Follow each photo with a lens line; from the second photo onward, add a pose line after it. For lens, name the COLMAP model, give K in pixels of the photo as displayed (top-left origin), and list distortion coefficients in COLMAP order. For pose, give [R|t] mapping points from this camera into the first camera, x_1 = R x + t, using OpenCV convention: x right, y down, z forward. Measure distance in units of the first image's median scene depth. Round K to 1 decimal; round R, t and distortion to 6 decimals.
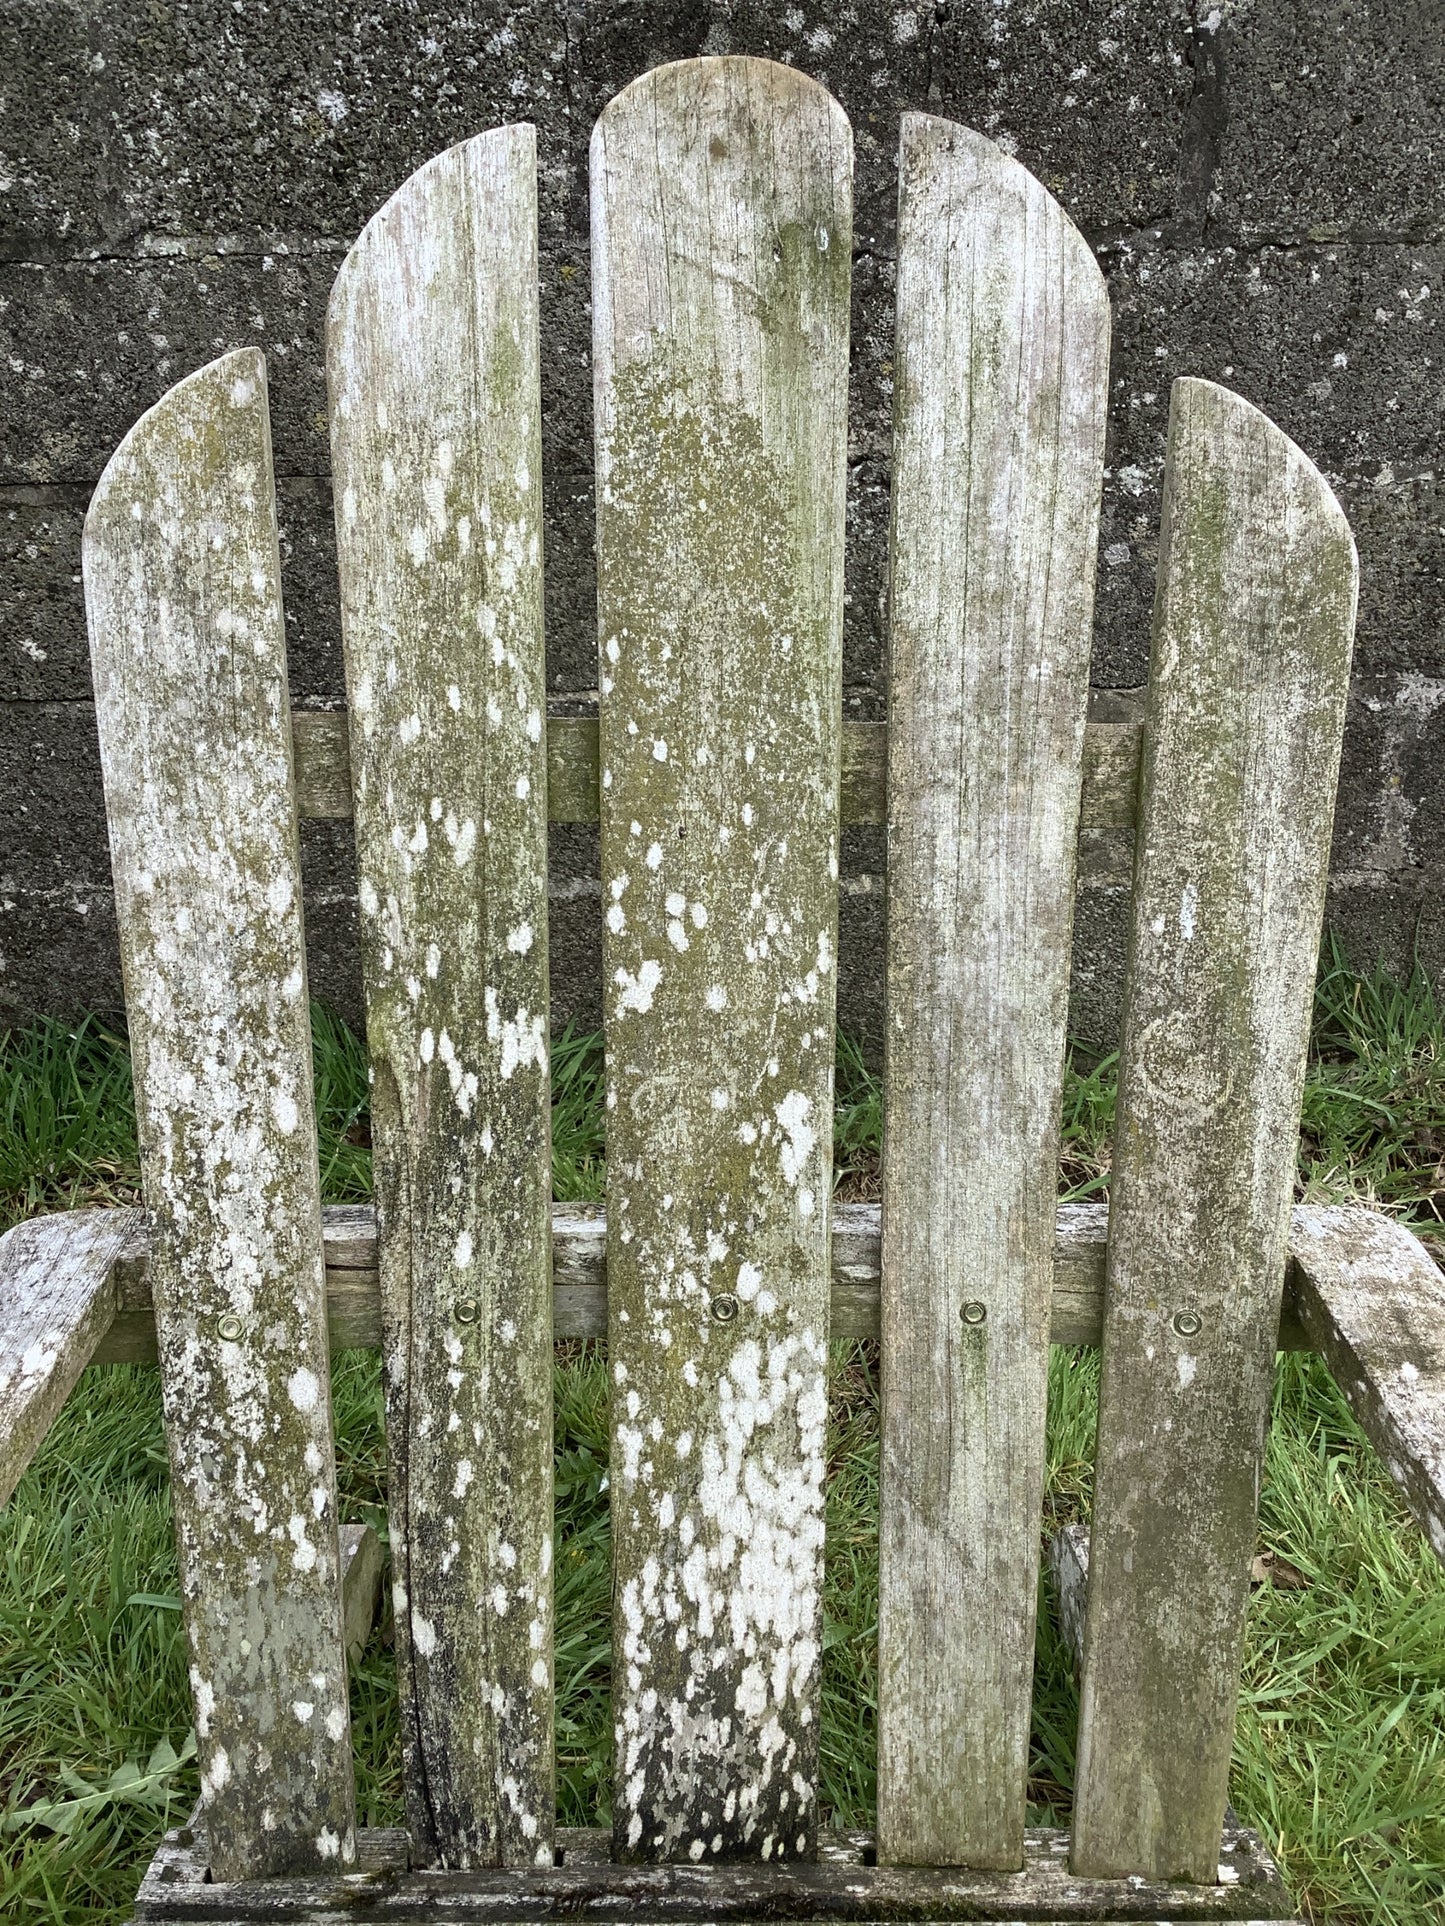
lens RADIAL K [[1802.4, 0, 725.4], [0, 1802.4, 948.1], [0, 0, 1]] dist [-0.001340, 0.000000]
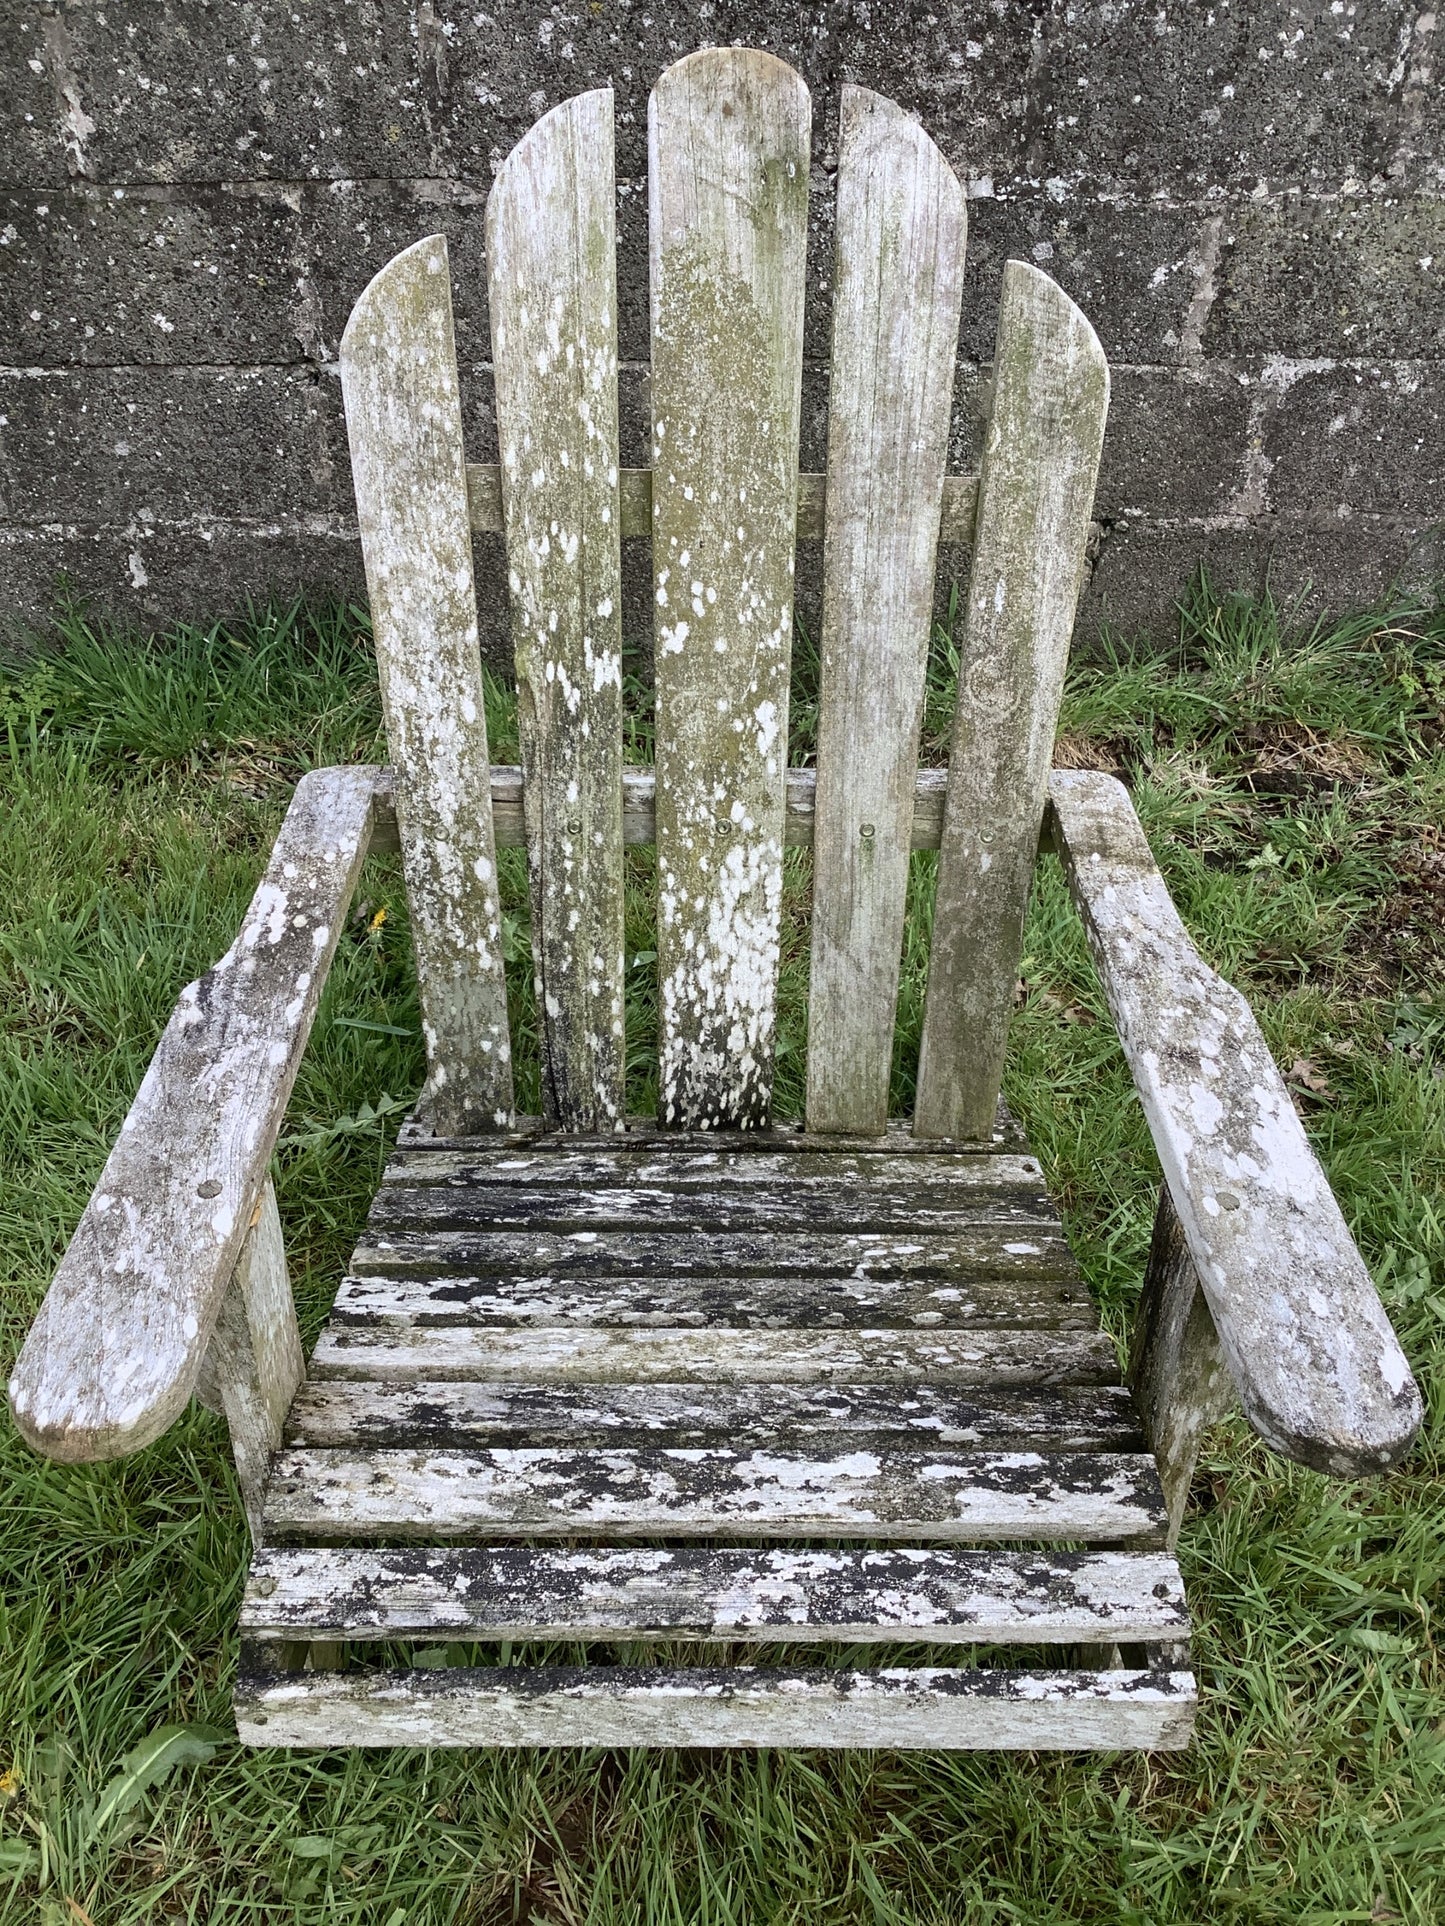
lens RADIAL K [[1802.4, 0, 726.4], [0, 1802.4, 971.5], [0, 0, 1]] dist [-0.001340, 0.000000]
pose [[0.999915, 0.008619, 0.009822, -0.012974], [-0.010730, 0.970557, 0.240634, -0.077089], [-0.007459, -0.240719, 0.970566, -0.680131]]
